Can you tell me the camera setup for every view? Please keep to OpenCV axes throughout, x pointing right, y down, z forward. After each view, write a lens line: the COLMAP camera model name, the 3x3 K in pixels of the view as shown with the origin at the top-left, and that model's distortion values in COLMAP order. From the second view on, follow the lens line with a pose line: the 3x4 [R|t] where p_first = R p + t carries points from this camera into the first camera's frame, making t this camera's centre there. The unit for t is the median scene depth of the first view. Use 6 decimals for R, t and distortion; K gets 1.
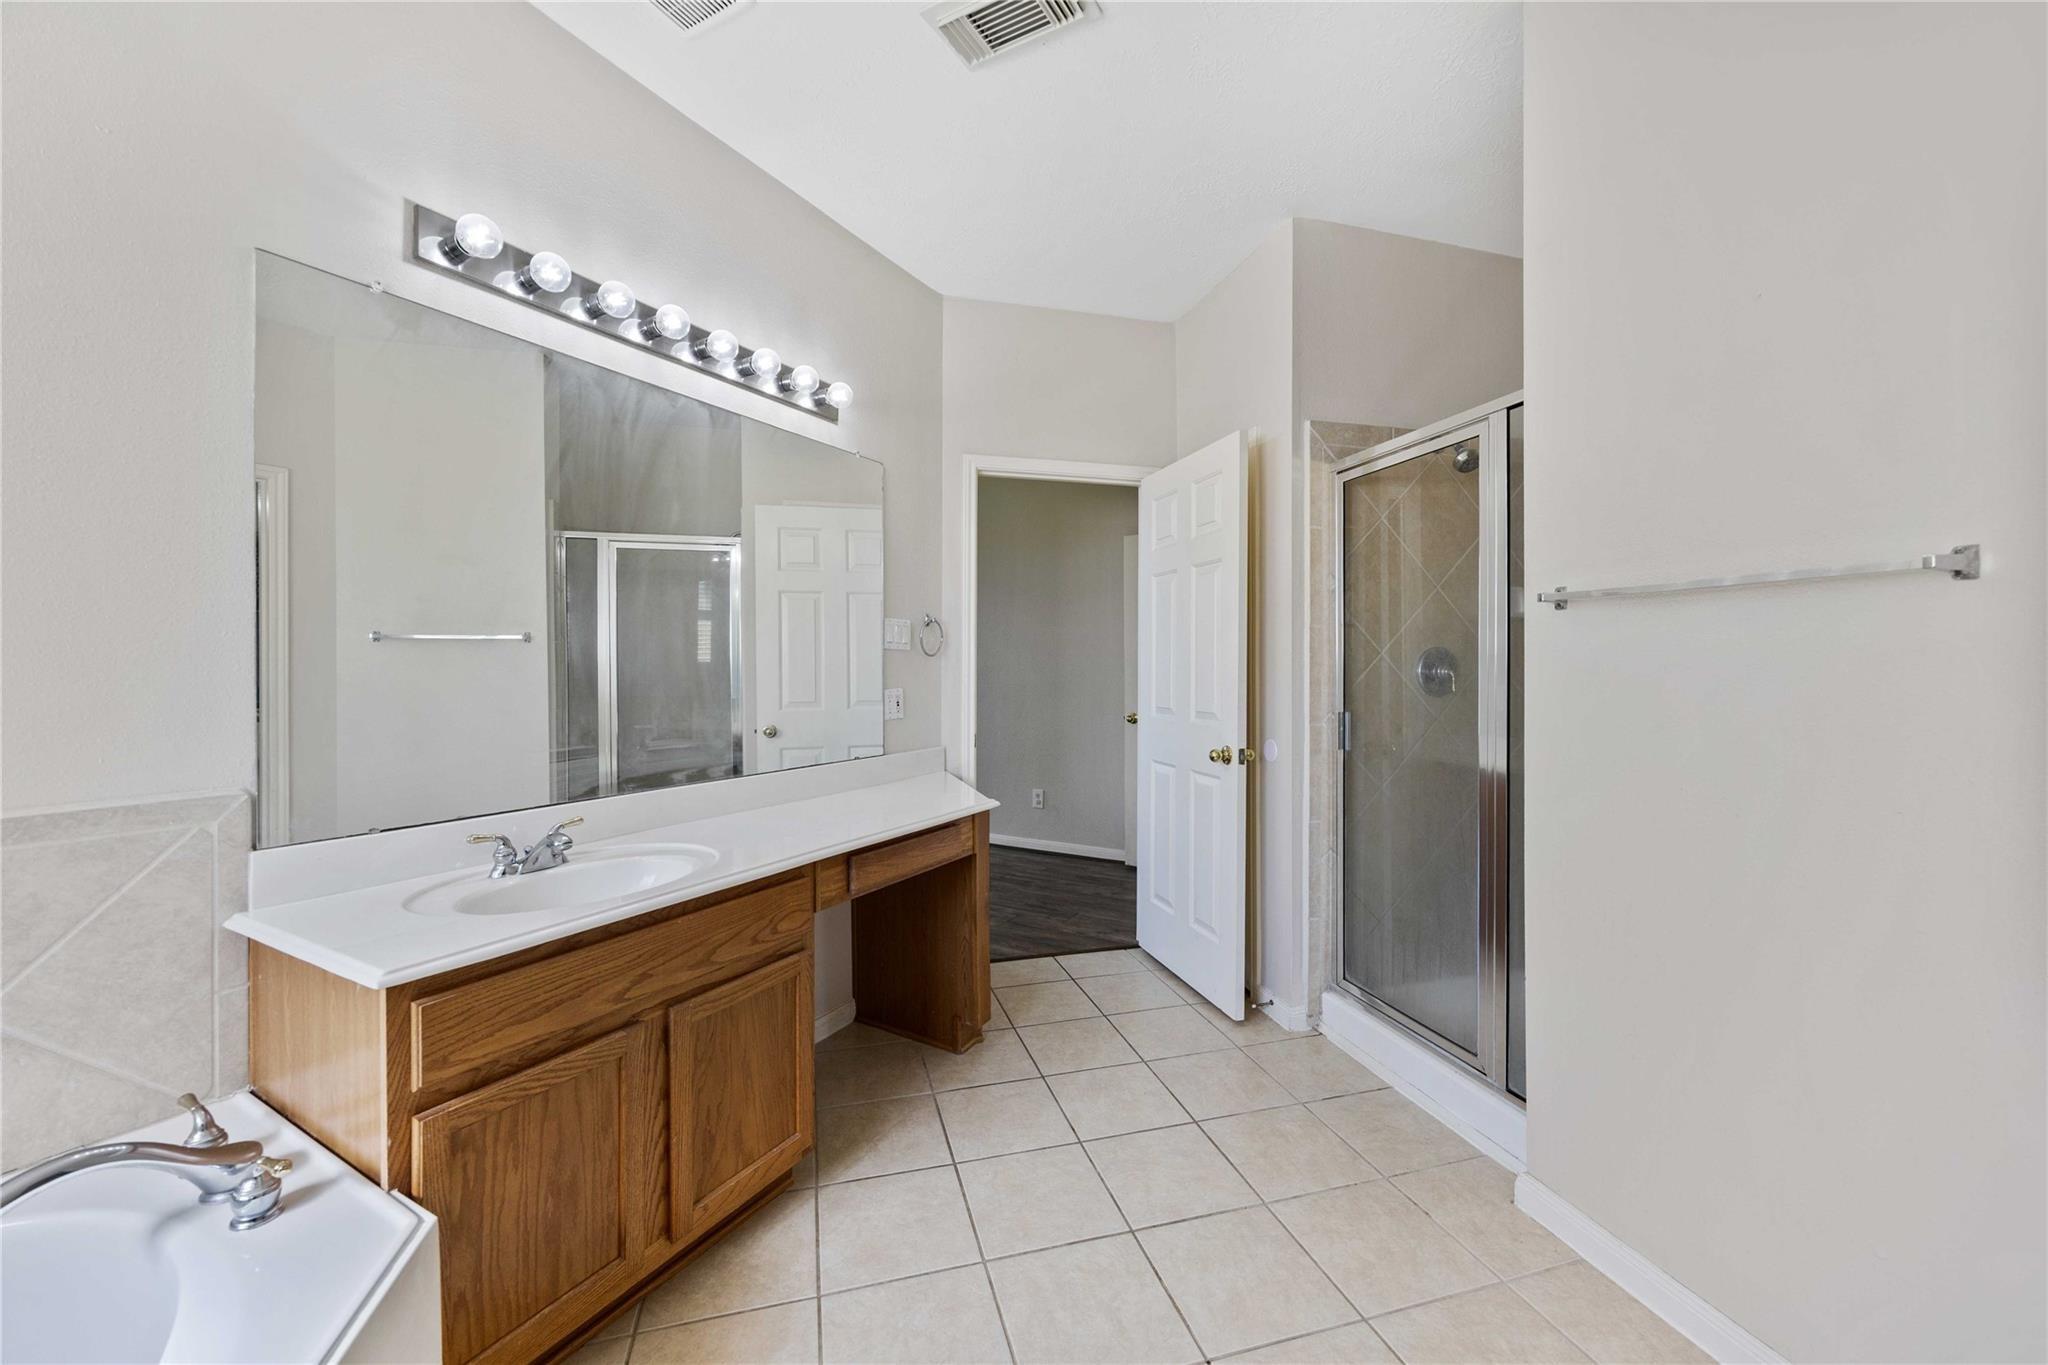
lens RADIAL K [[744.7, 0, 1082.0], [0, 744.7, 671.5], [0, 0, 1]] dist [-0.008880, 0.001893]
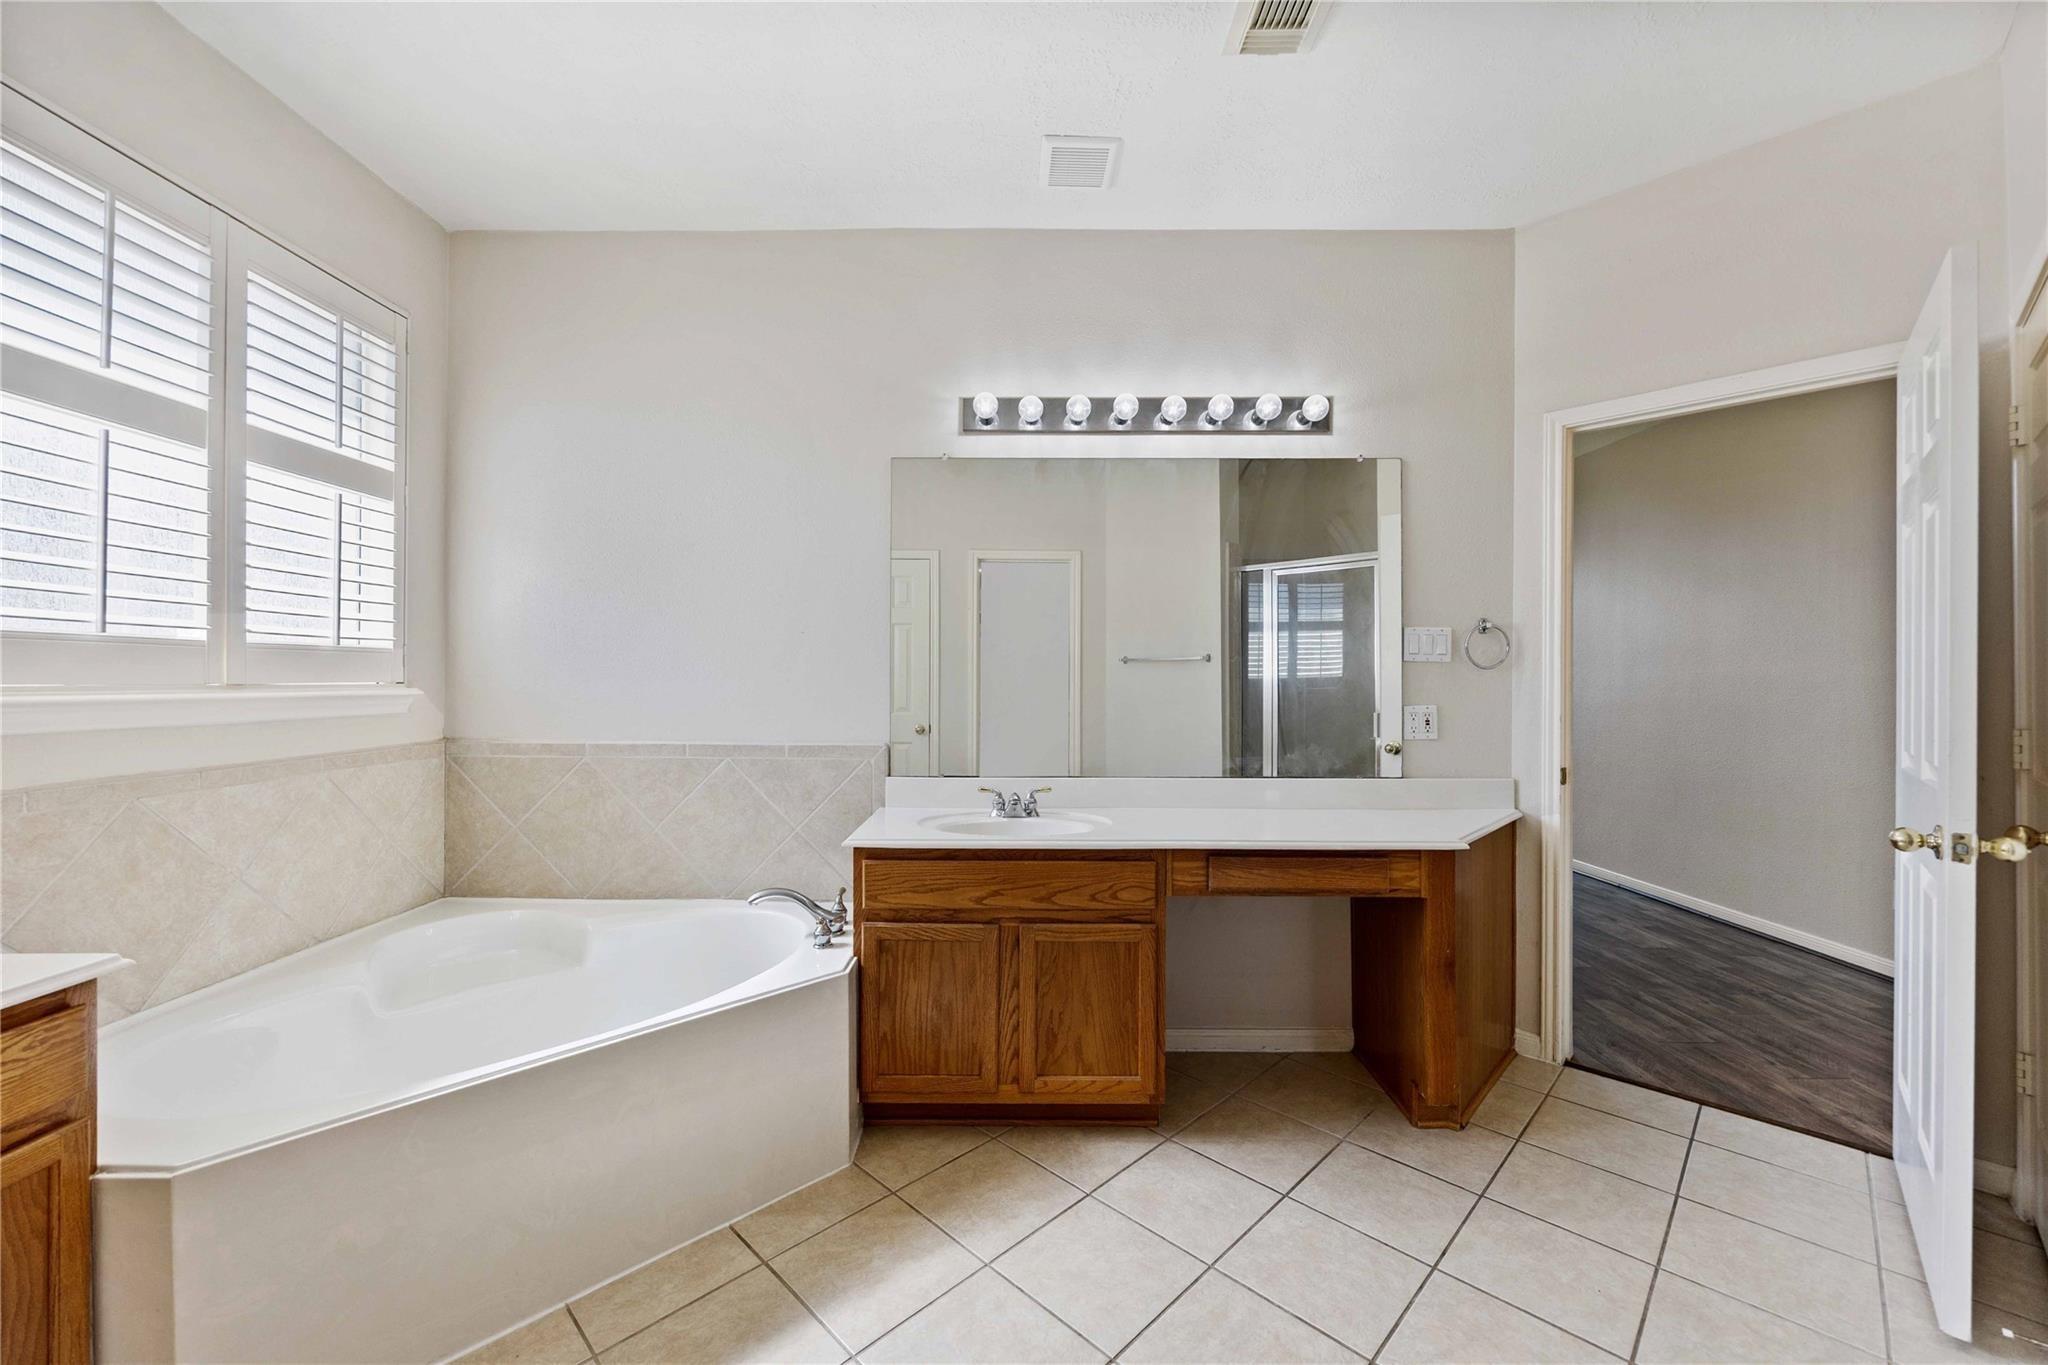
lens RADIAL K [[788.7, 0, 1024.0], [0, 788.7, 682.5], [0, 0, 1]] dist [-0.012134, 0.003573]
pose [[0.500767, 0.001943, -0.865580, 0.604074], [-0.007790, 0.999967, -0.002263, 0.002100], [0.865547, 0.007876, 0.500766, 0.213075]]
